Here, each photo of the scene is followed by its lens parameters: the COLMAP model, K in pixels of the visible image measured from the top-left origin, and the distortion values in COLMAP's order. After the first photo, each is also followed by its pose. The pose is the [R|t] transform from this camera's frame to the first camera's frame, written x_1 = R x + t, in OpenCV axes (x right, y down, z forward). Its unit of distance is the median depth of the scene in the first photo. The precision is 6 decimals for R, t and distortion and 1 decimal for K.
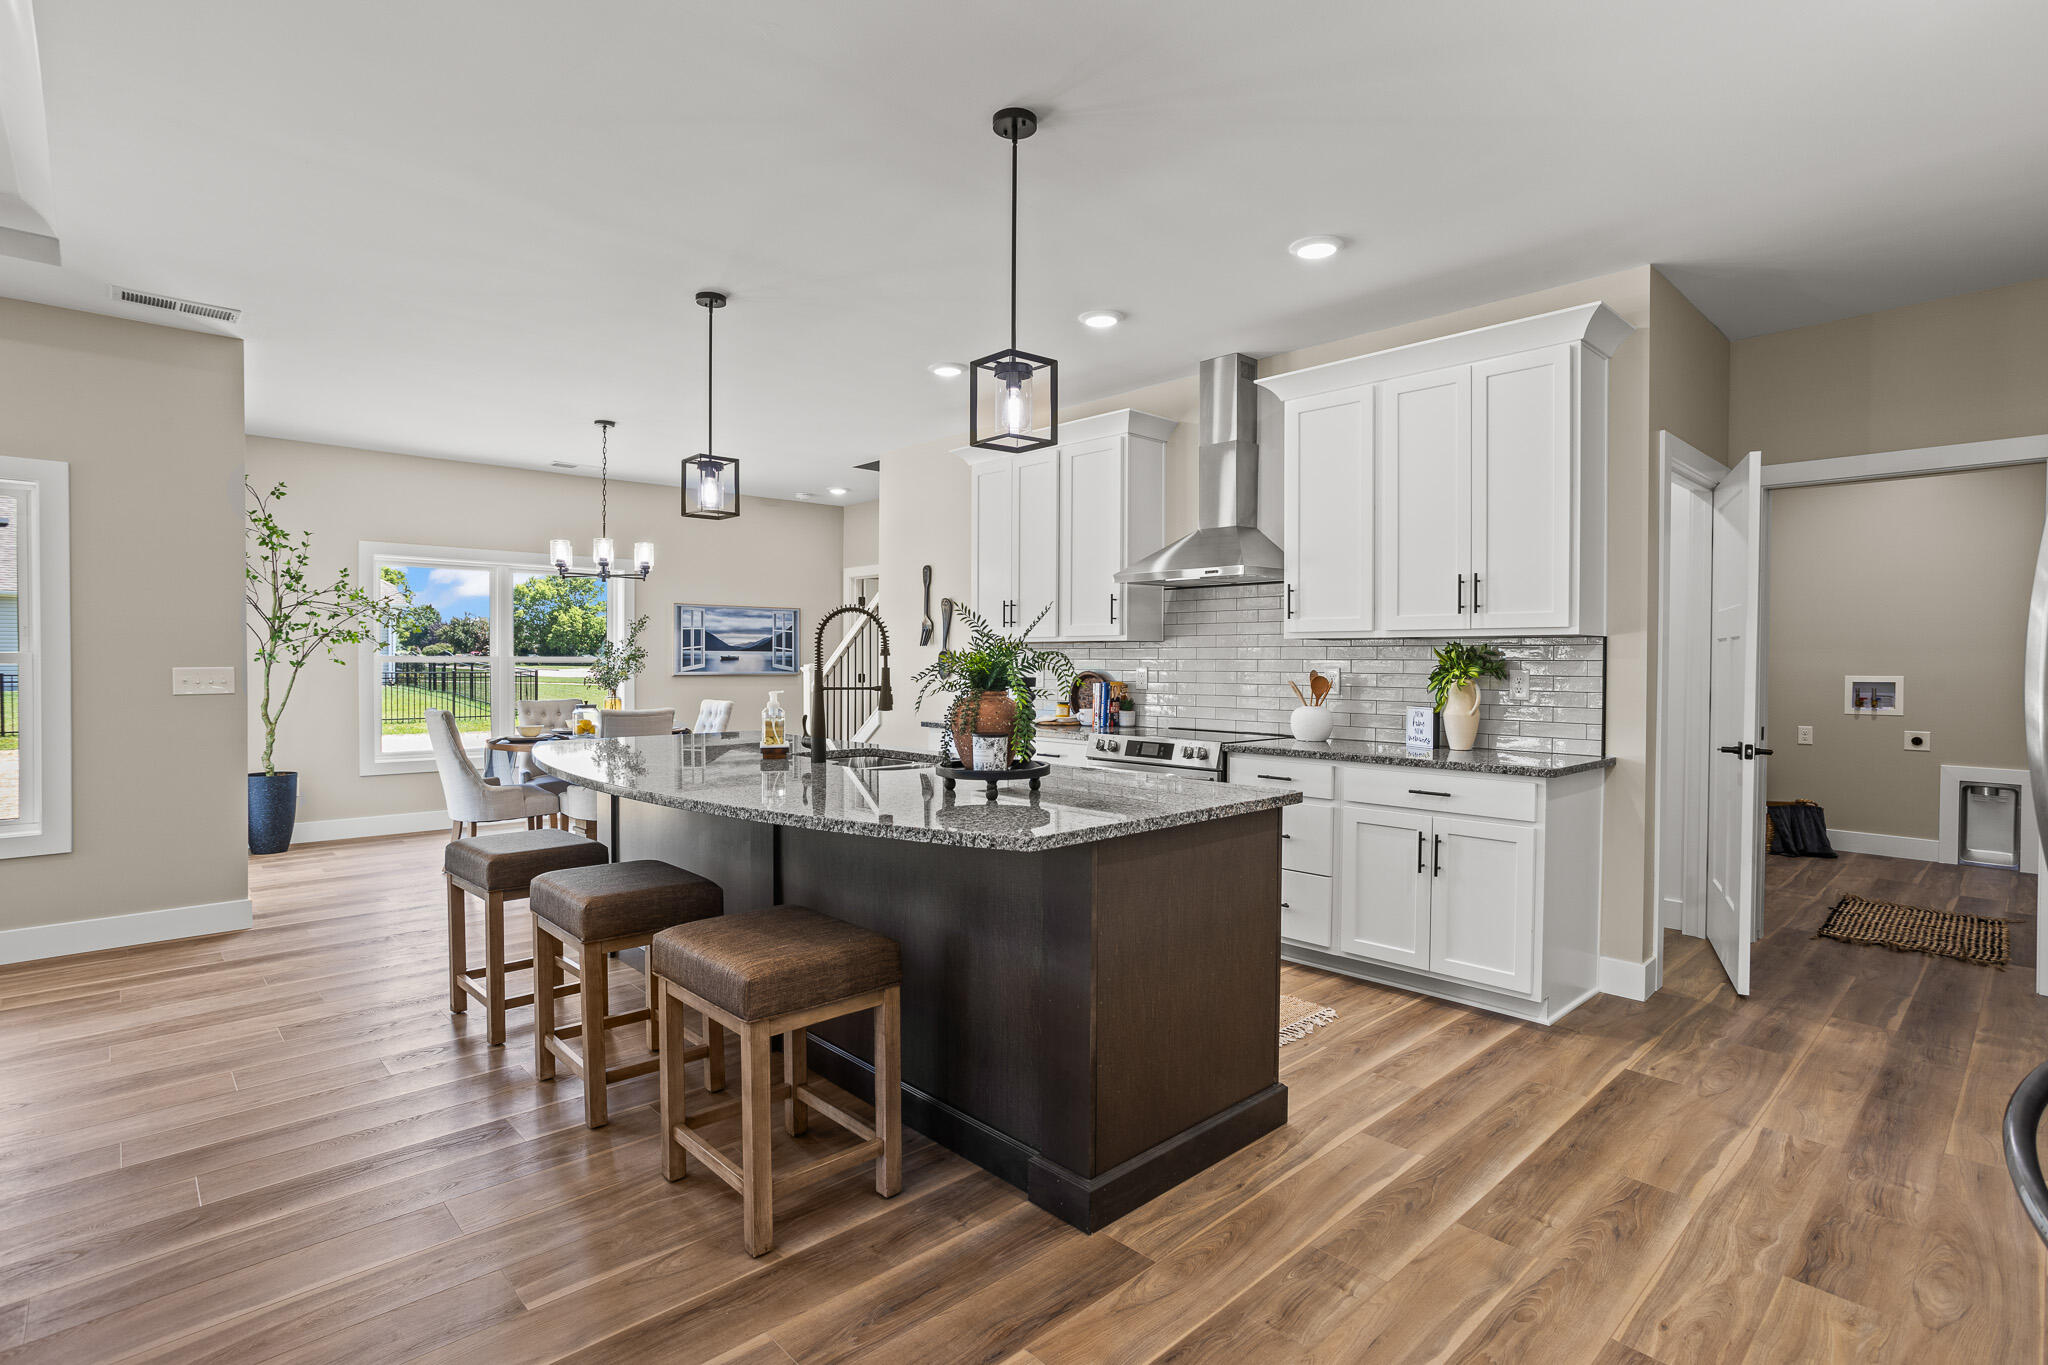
lens RADIAL K [[997.2, 0, 1010.1], [0, 997.2, 676.3], [0, 0, 1]] dist [-0.048667, 0.034370]
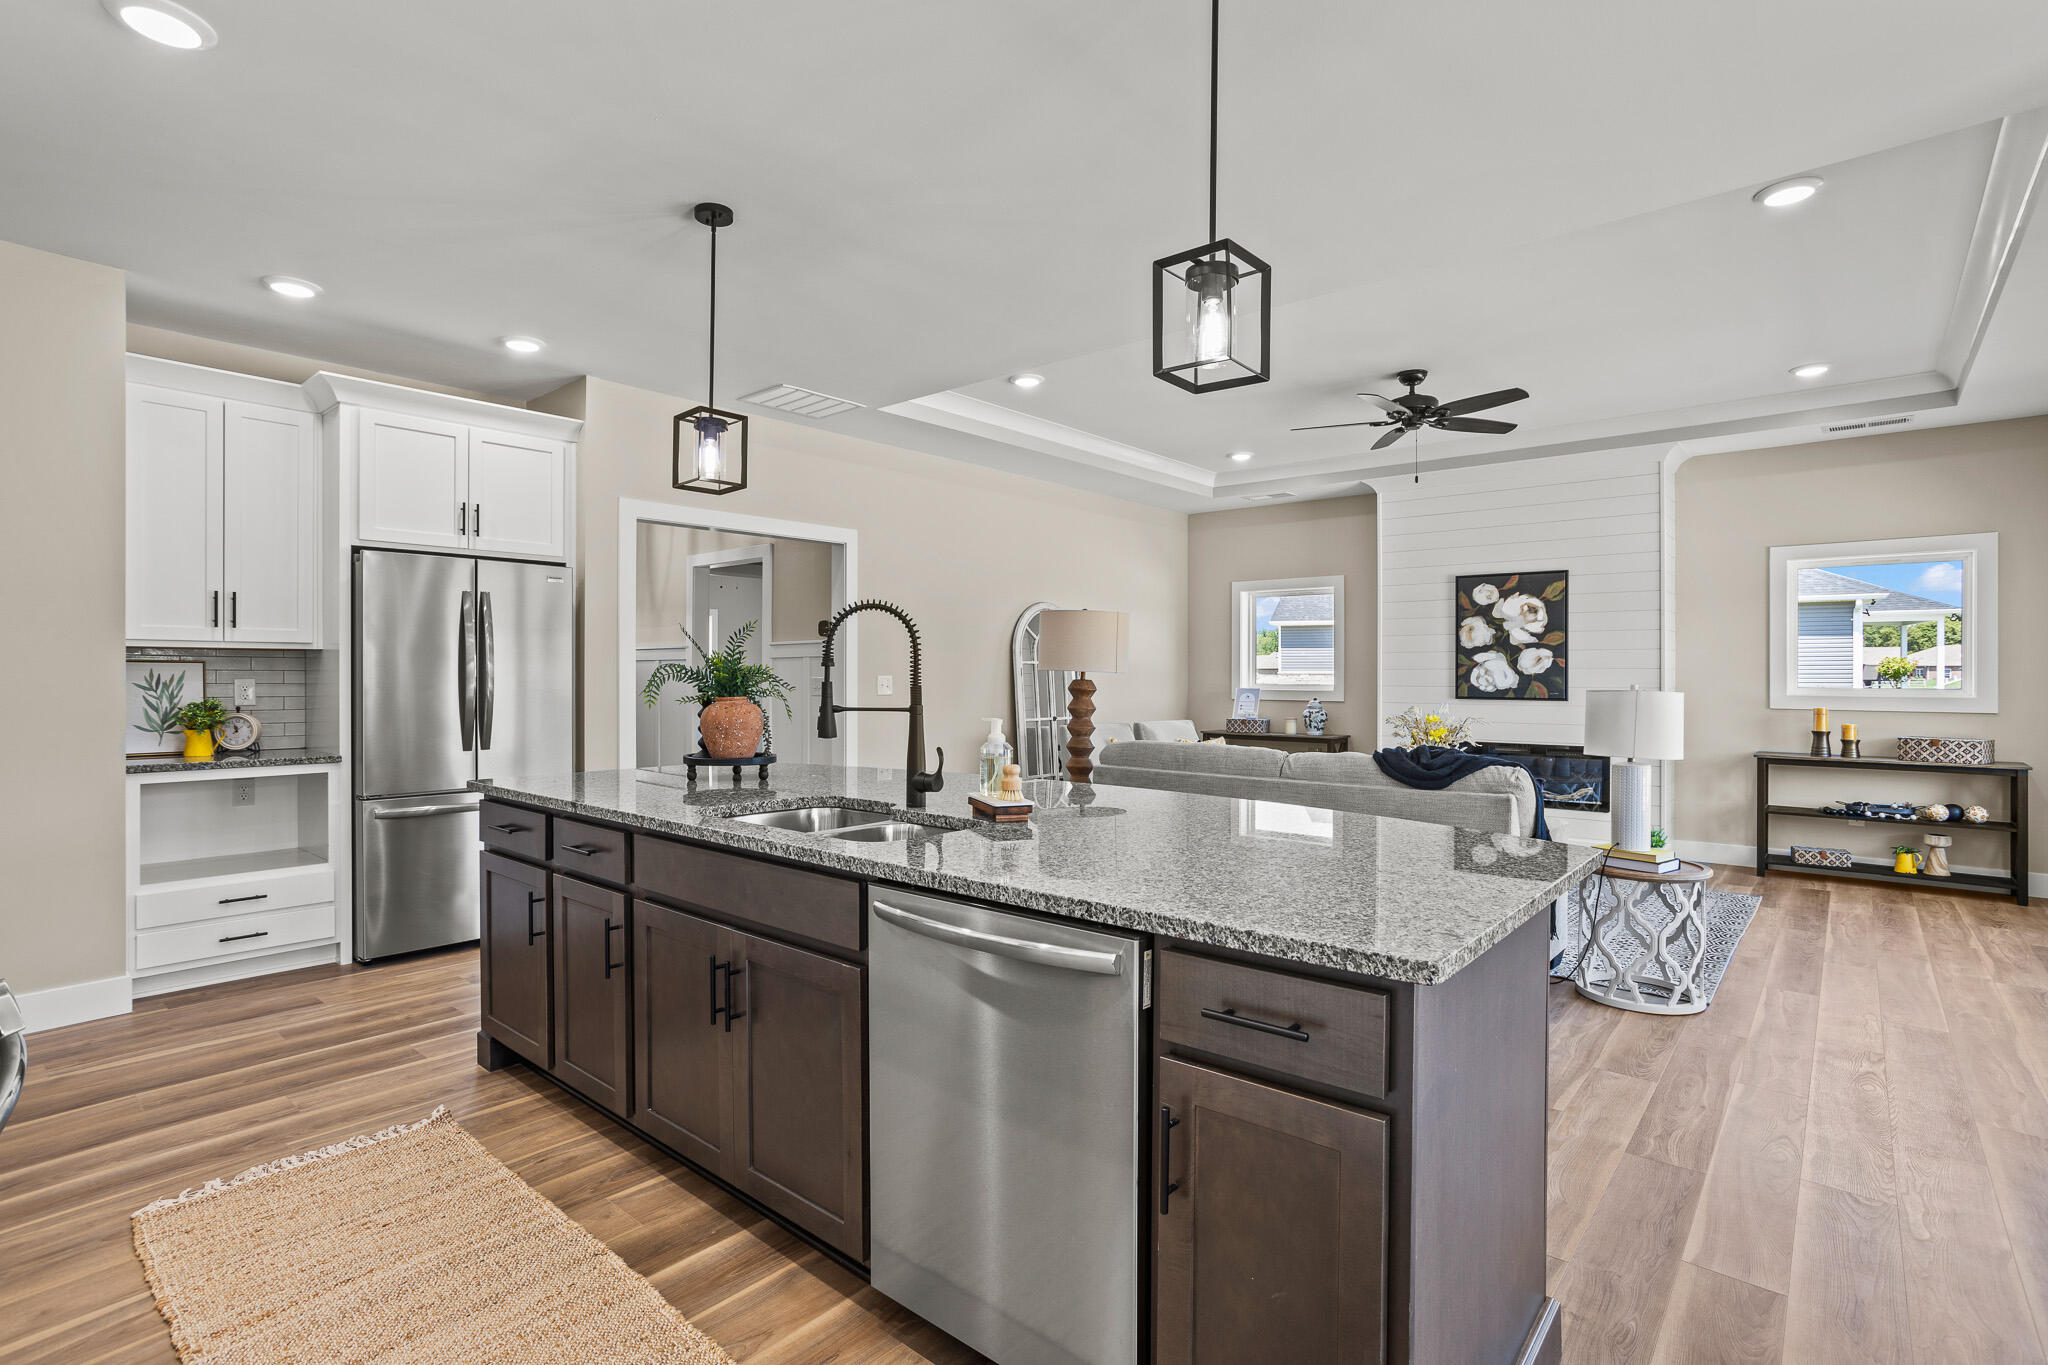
lens RADIAL K [[997.2, 0, 1010.1], [0, 997.2, 676.3], [0, 0, 1]] dist [-0.048667, 0.034370]
pose [[-0.994369, -0.007597, -0.105701, -0.135378], [-0.009009, 0.999876, 0.012889, -0.021304], [0.105590, 0.013769, -0.994314, 1.331014]]
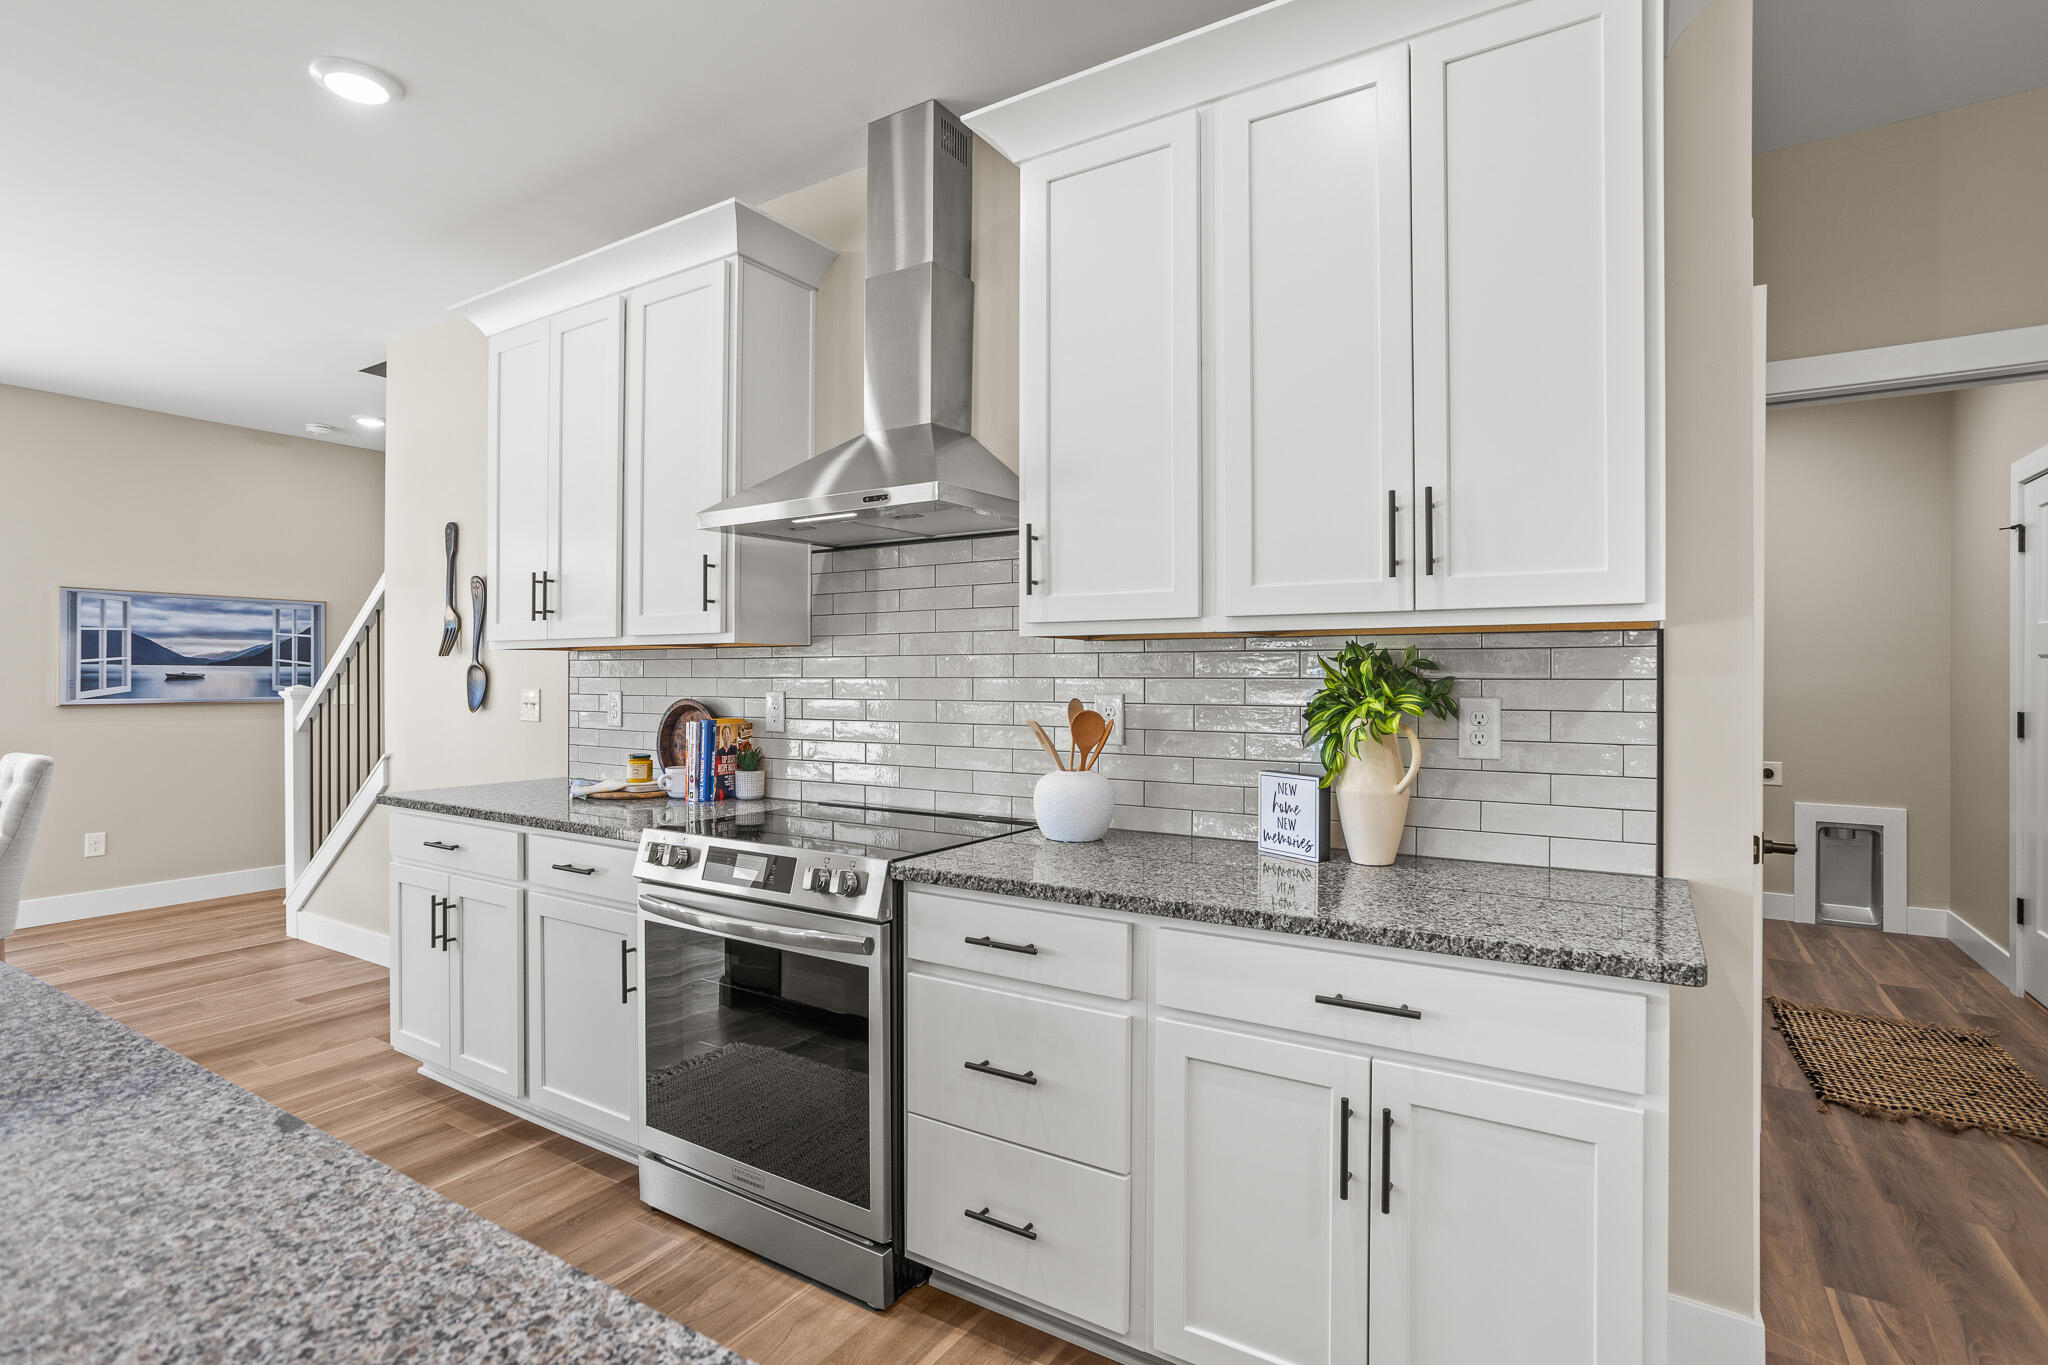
lens RADIAL K [[984.4, 0, 1025.8], [0, 984.4, 675.6], [0, 0, 1]] dist [-0.044989, 0.020311]
pose [[0.963447, -0.002454, 0.267887, 0.144362], [0.006983, 0.999848, -0.015953, -0.010396], [-0.267808, 0.017241, 0.963318, 0.517492]]
